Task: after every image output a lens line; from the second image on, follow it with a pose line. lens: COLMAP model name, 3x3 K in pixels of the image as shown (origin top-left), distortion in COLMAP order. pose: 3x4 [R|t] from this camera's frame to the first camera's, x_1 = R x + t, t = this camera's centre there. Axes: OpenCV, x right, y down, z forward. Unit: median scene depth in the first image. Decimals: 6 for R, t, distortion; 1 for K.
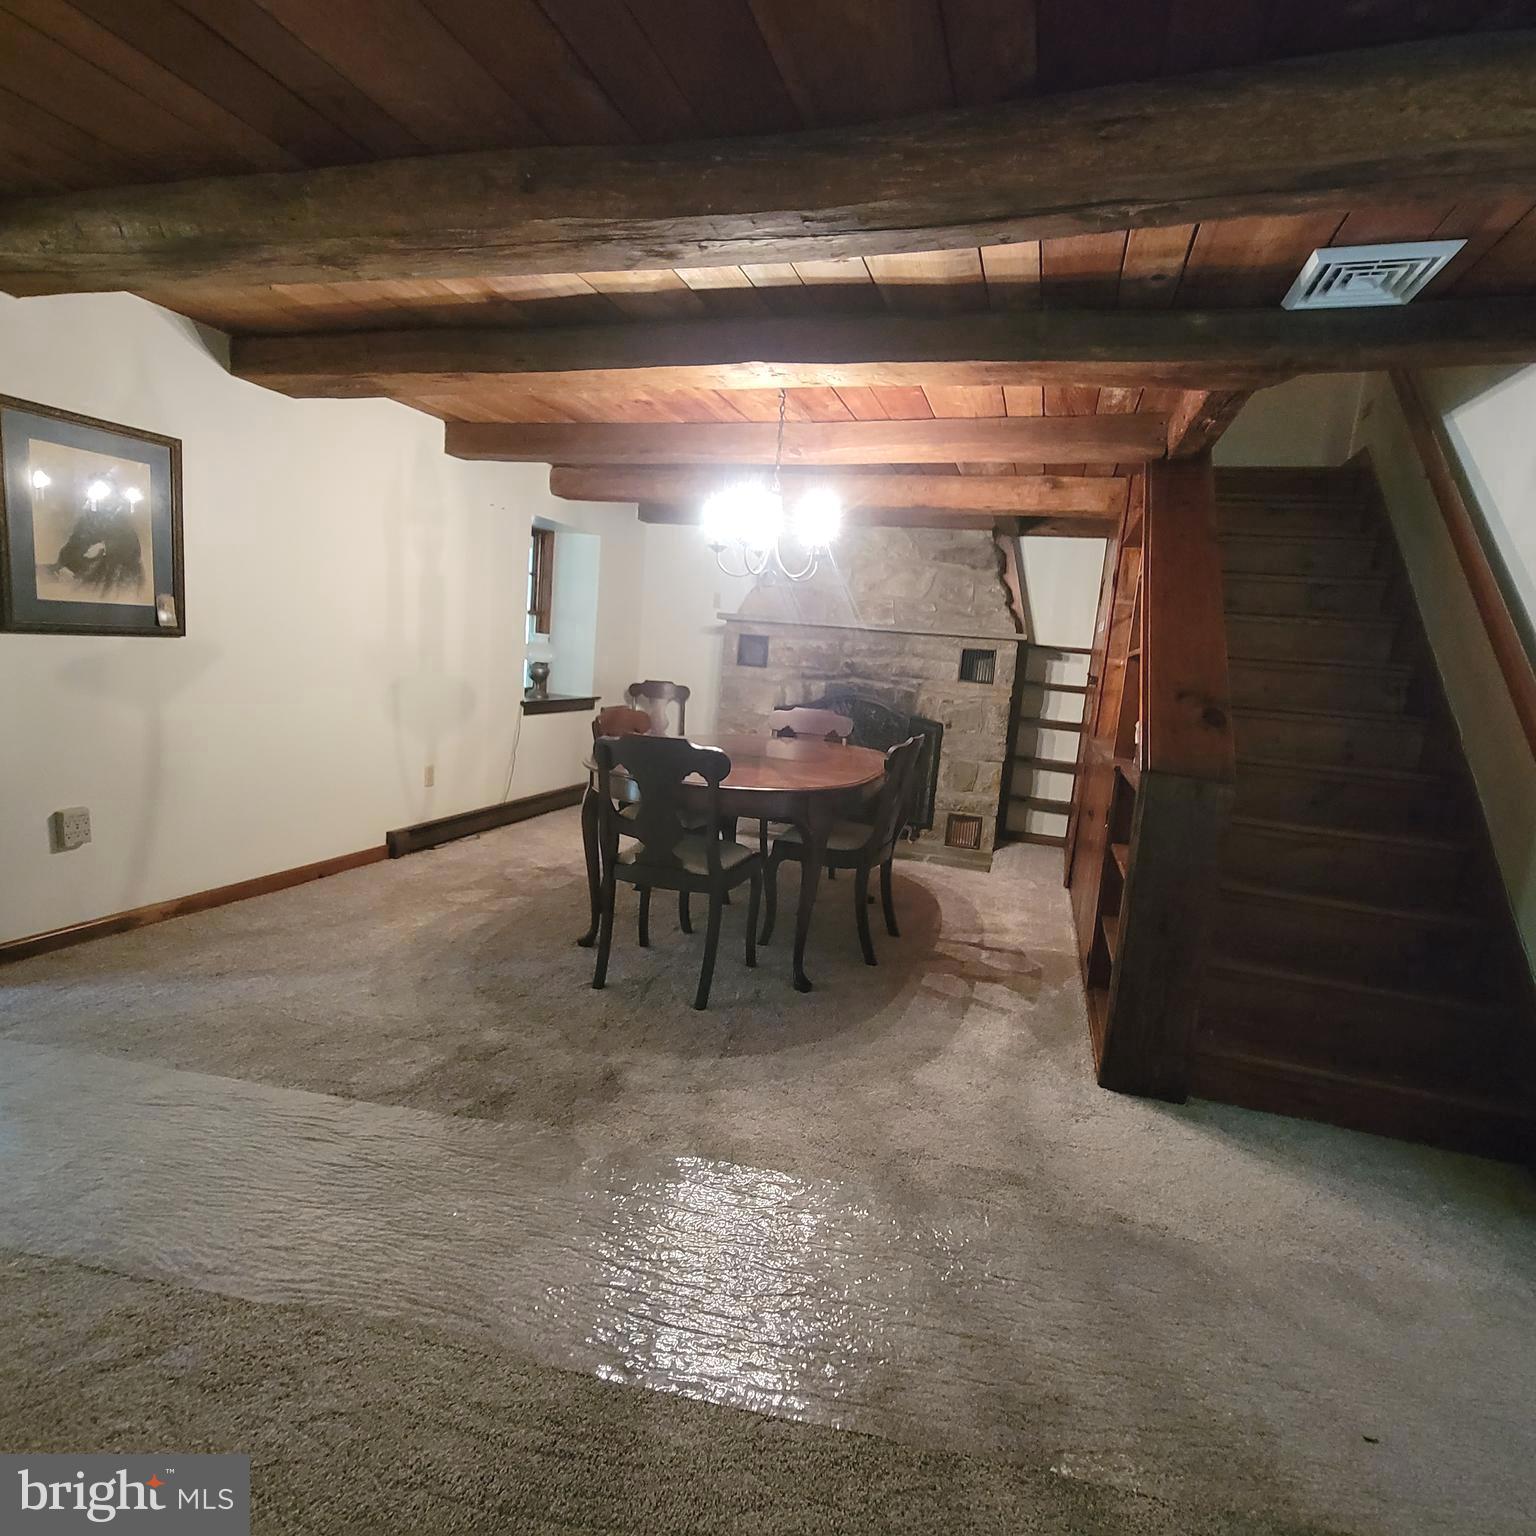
lens RADIAL K [[832.9, 0, 767.9], [0, 832.9, 759.9], [0, 0, 1]] dist [0.007158, -0.000127]
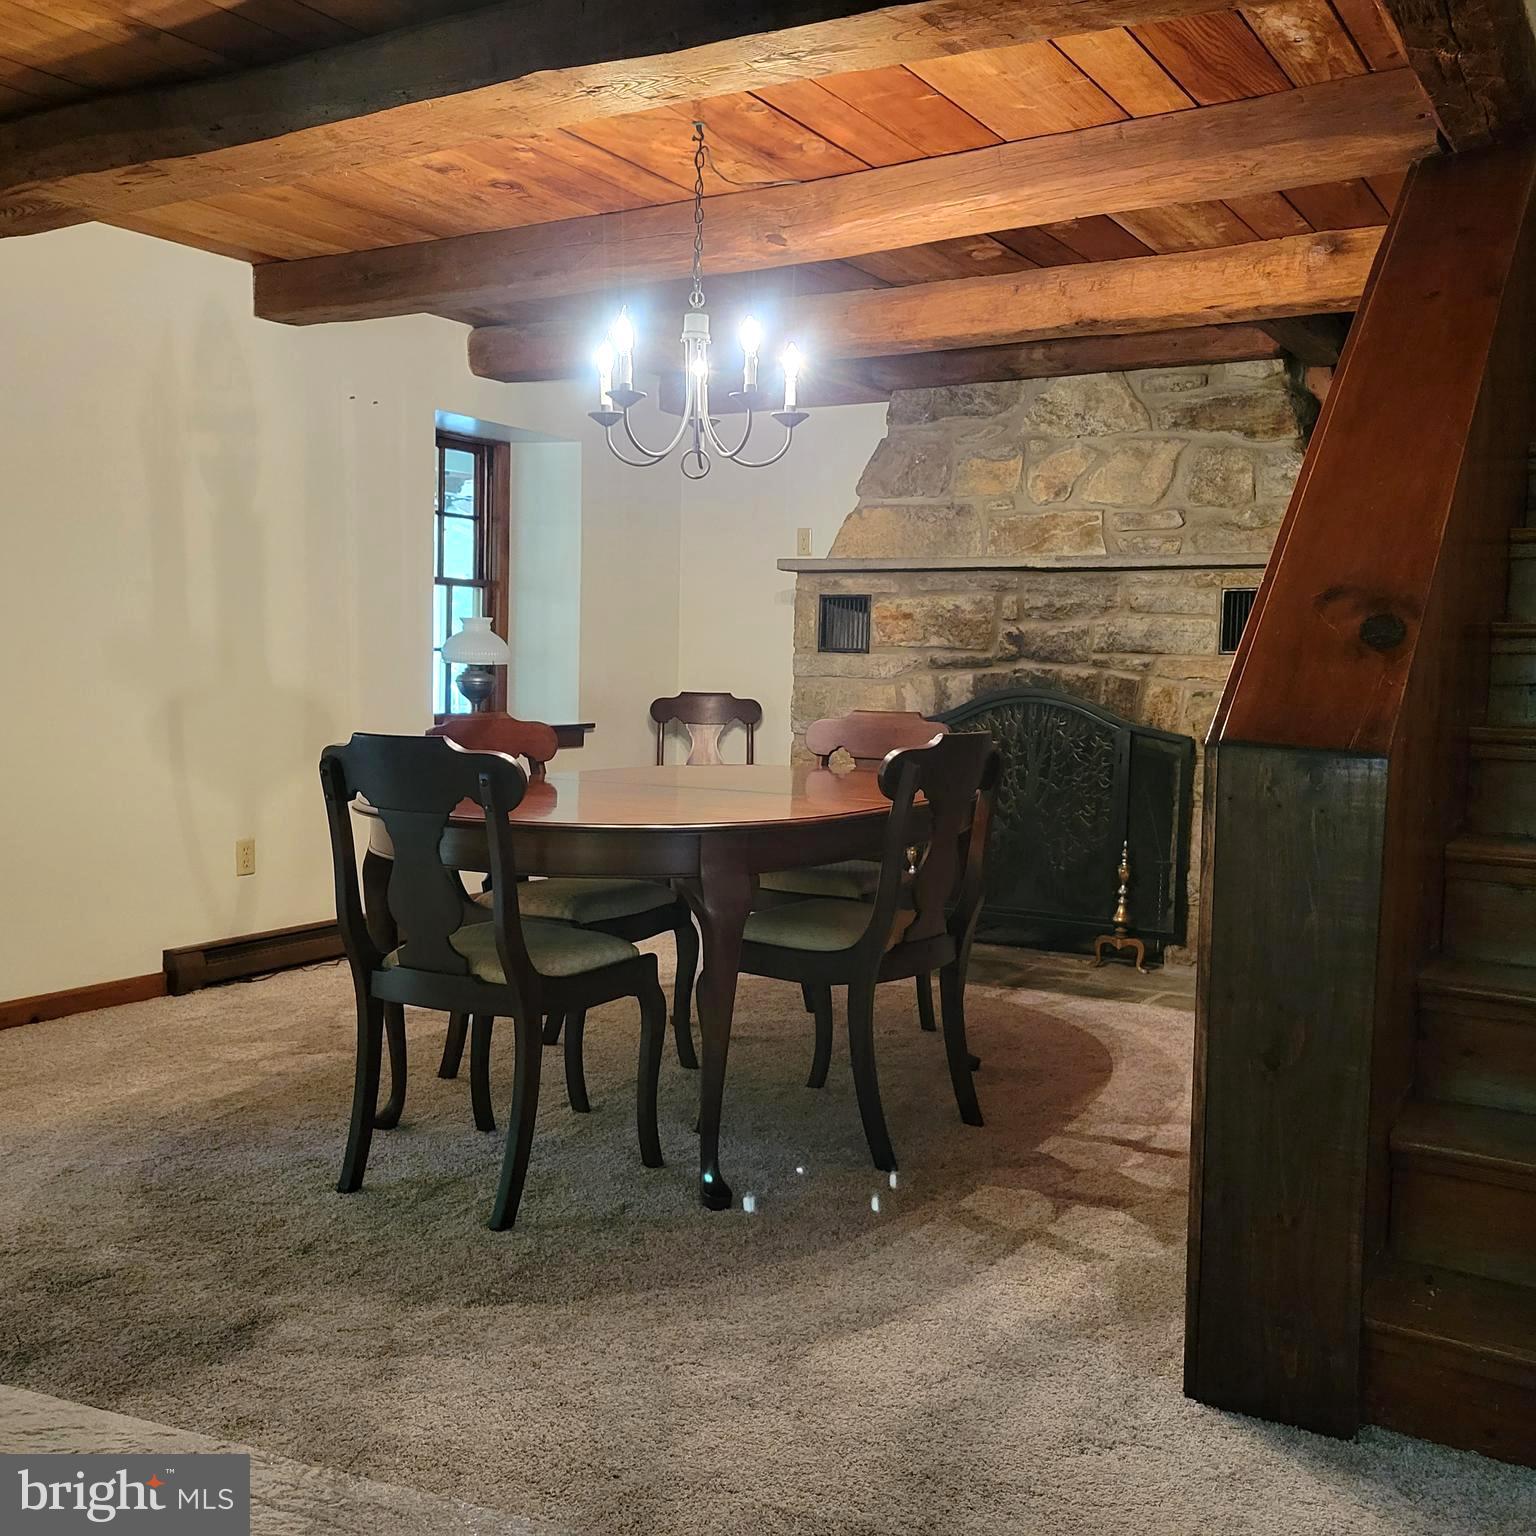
lens RADIAL K [[1536.6, 0, 769.5], [0, 1536.6, 775.4], [0, 0, 1]] dist [0.047293, 0.000000]
pose [[0.972978, -0.040627, -0.227294, 0.210735], [0.025760, 0.997353, -0.067998, 0.046484], [0.229455, 0.060306, 0.971449, 0.020557]]
